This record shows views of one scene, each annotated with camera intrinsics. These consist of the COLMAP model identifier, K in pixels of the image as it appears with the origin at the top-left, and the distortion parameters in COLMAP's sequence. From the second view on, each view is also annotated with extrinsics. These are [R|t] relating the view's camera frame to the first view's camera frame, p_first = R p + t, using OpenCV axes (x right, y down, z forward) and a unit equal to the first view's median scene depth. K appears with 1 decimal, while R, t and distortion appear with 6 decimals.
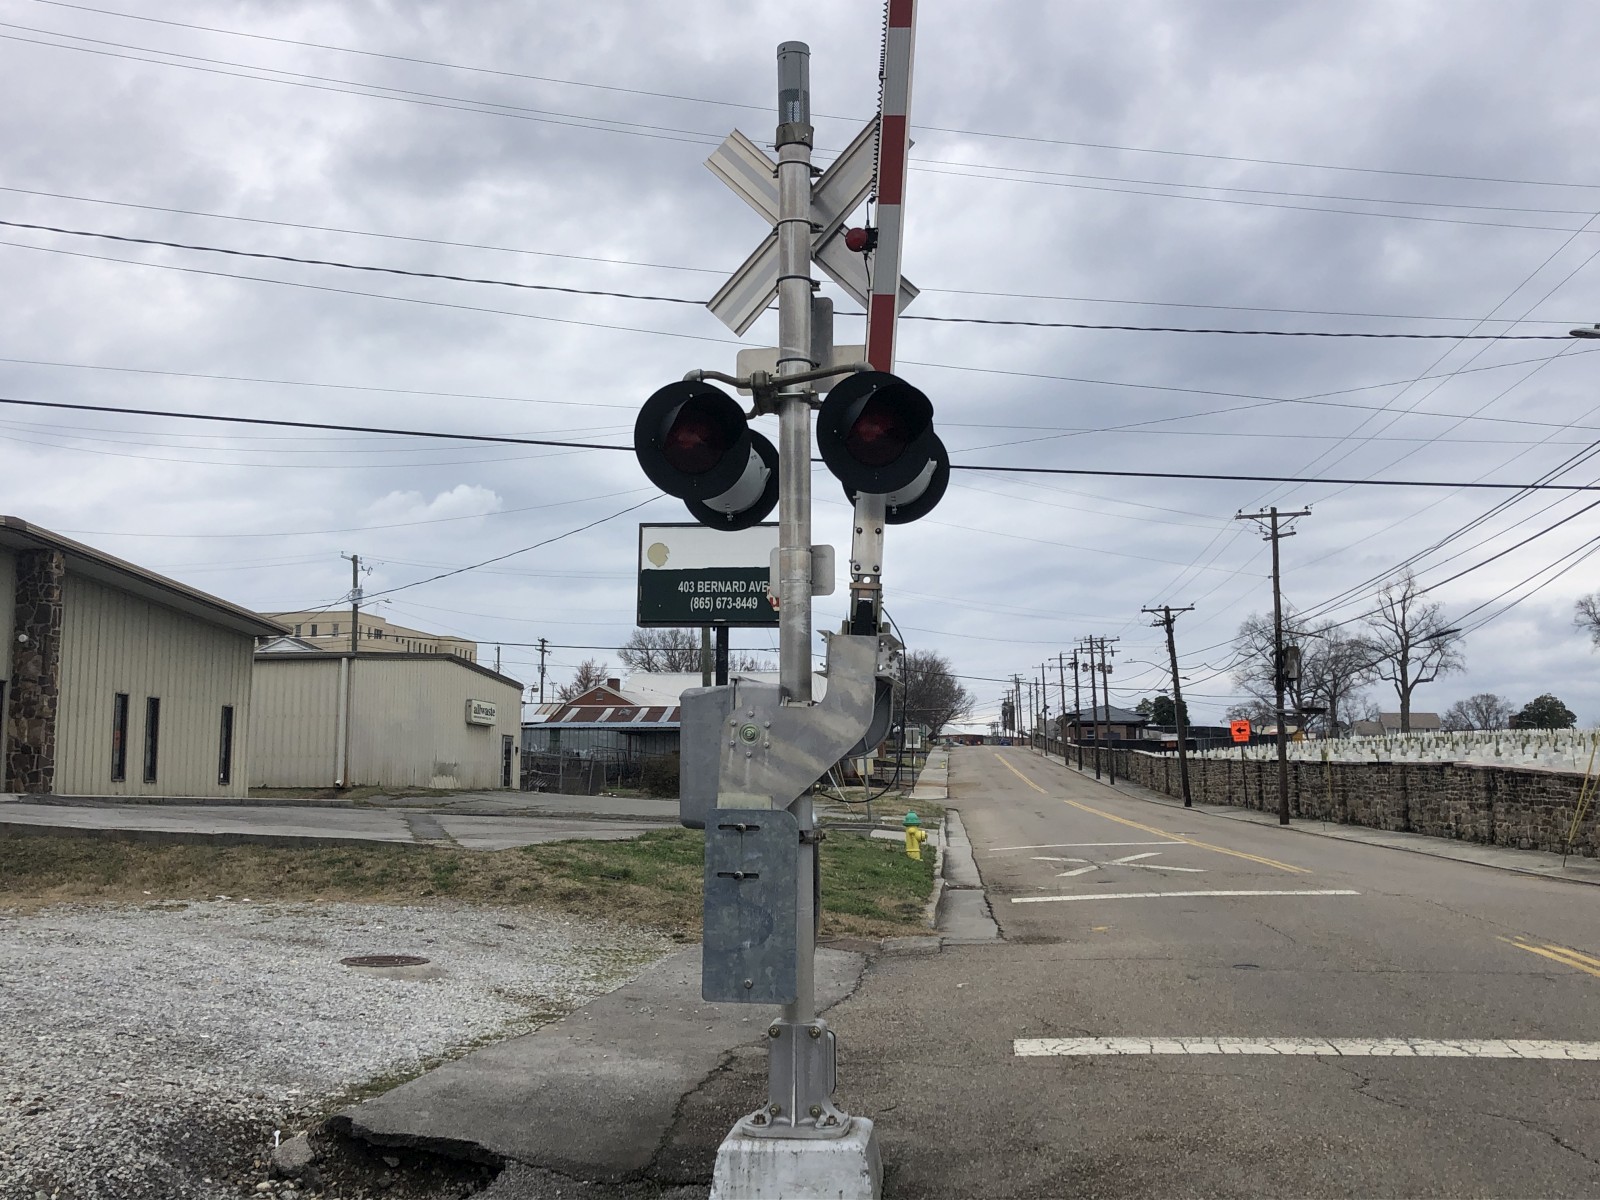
lens RADIAL K [[1701.9, 0, 803.1], [0, 1701.9, 595.7], [0, 0, 1]] dist [0.021097, 0.000000]
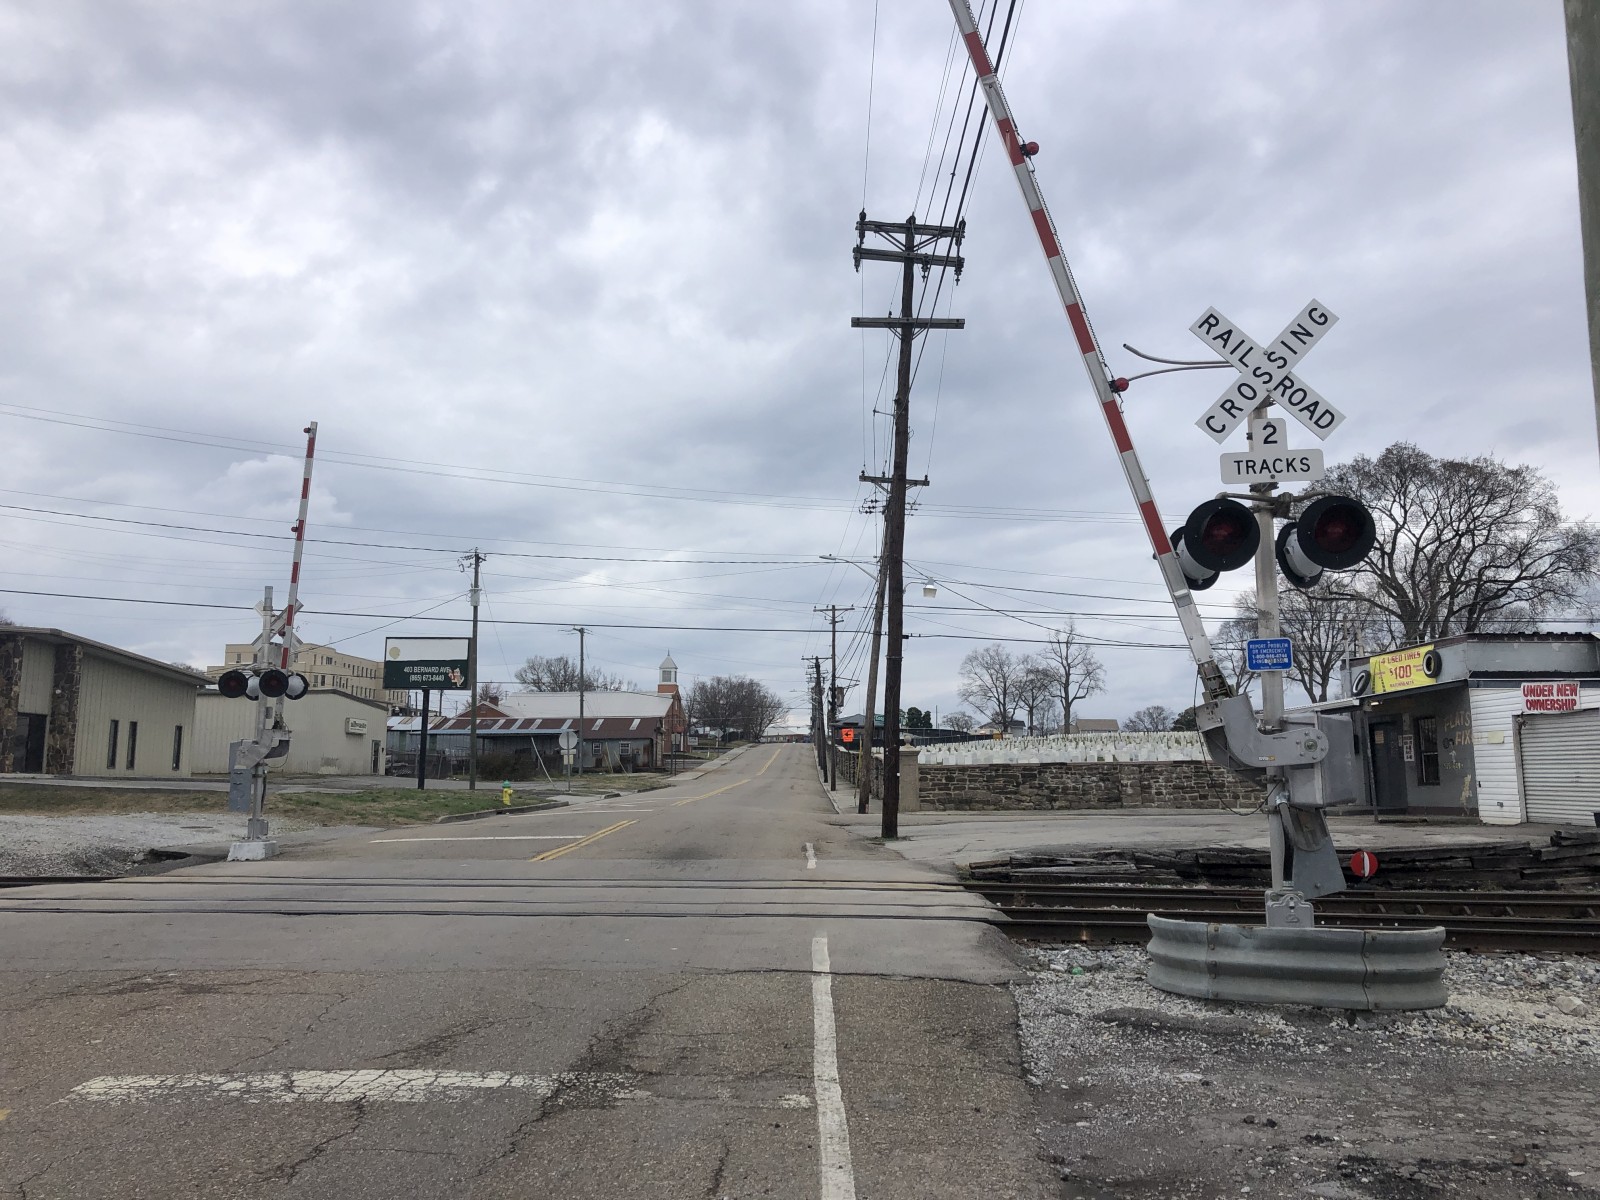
lens RADIAL K [[1311.7, 0, 820.6], [0, 1311.7, 593.7], [0, 0, 1]] dist [0.043165, -0.073028]
pose [[0.994749, 0.009800, 0.101874, 0.177774], [-0.007222, 0.999645, -0.025641, -0.040661], [-0.102089, 0.024771, 0.994467, -0.413870]]
